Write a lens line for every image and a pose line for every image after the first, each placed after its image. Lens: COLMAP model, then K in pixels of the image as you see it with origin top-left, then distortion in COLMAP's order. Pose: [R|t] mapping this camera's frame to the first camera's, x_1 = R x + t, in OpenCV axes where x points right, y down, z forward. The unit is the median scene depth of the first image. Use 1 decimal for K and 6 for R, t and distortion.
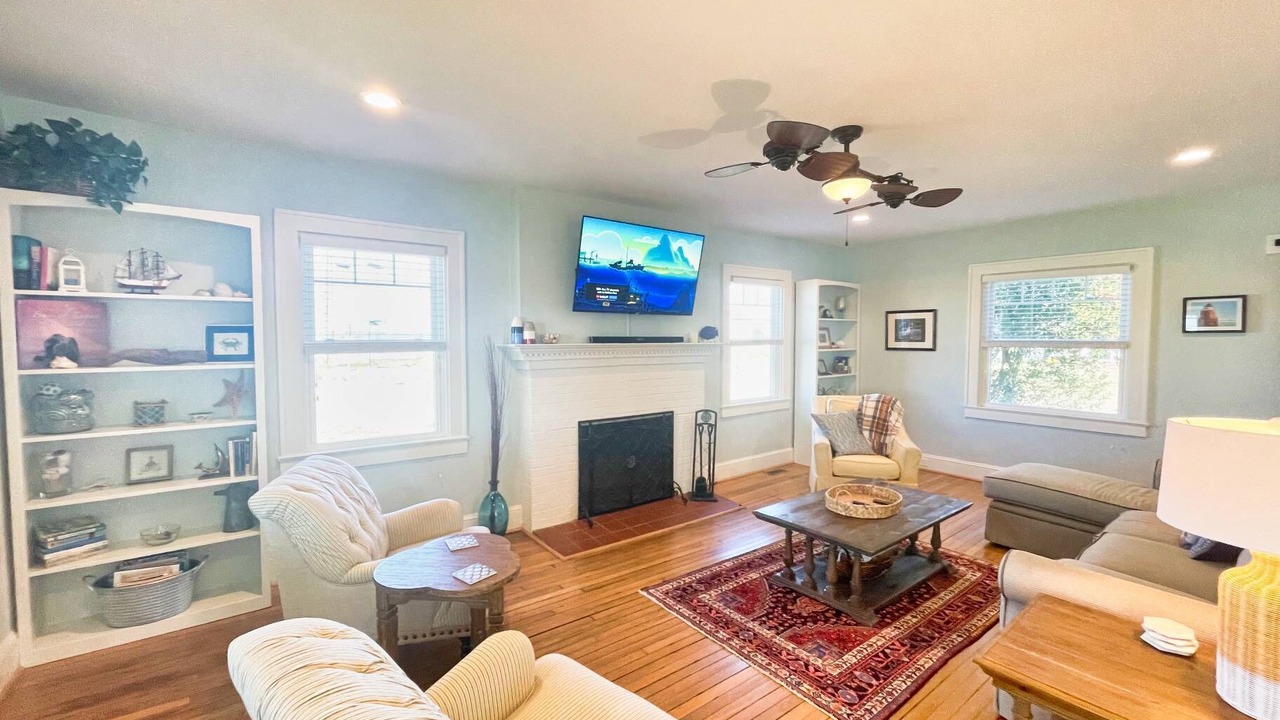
lens RADIAL K [[516.7, 0, 640.0], [0, 516.7, 360.0], [0, 0, 1]] dist [-0.000905, 0.000035]
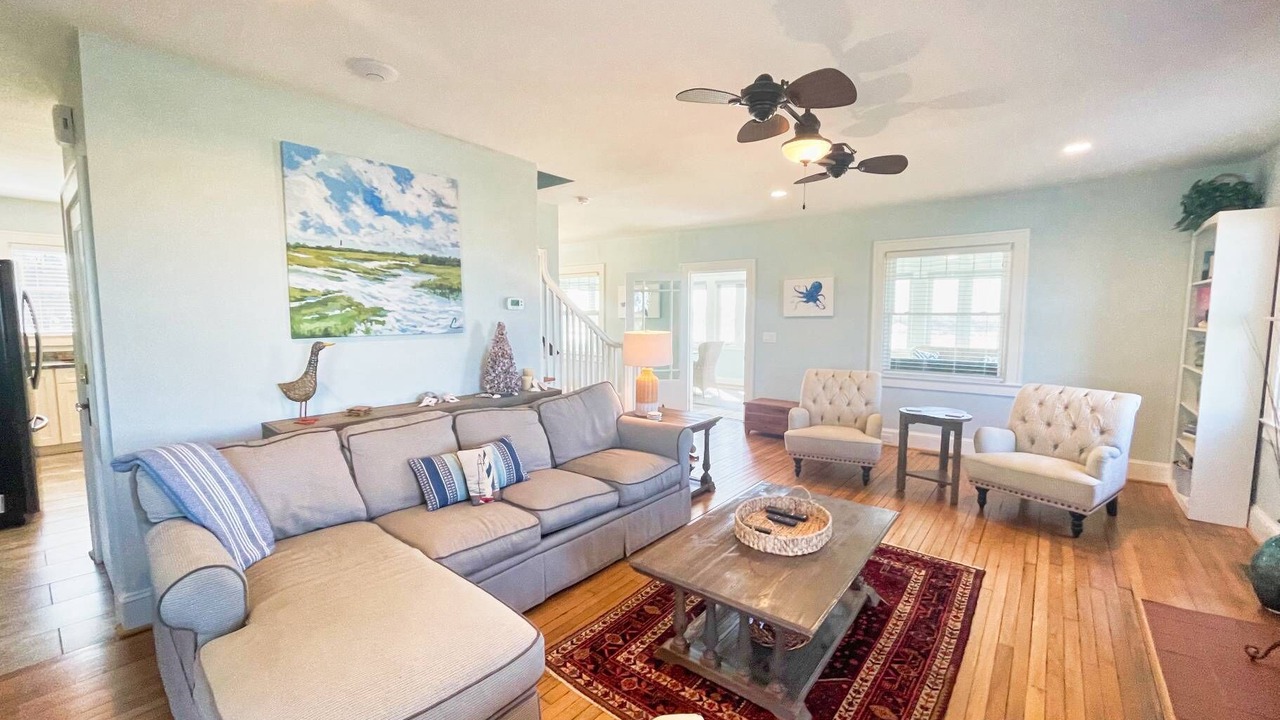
lens RADIAL K [[516.7, 0, 640.0], [0, 516.7, 360.0], [0, 0, 1]] dist [-0.000905, 0.000035]
pose [[-0.971304, 0.013451, -0.237459, 0.845437], [-0.016447, 0.992211, 0.123478, -0.051752], [0.237271, 0.123840, -0.963518, 1.721367]]
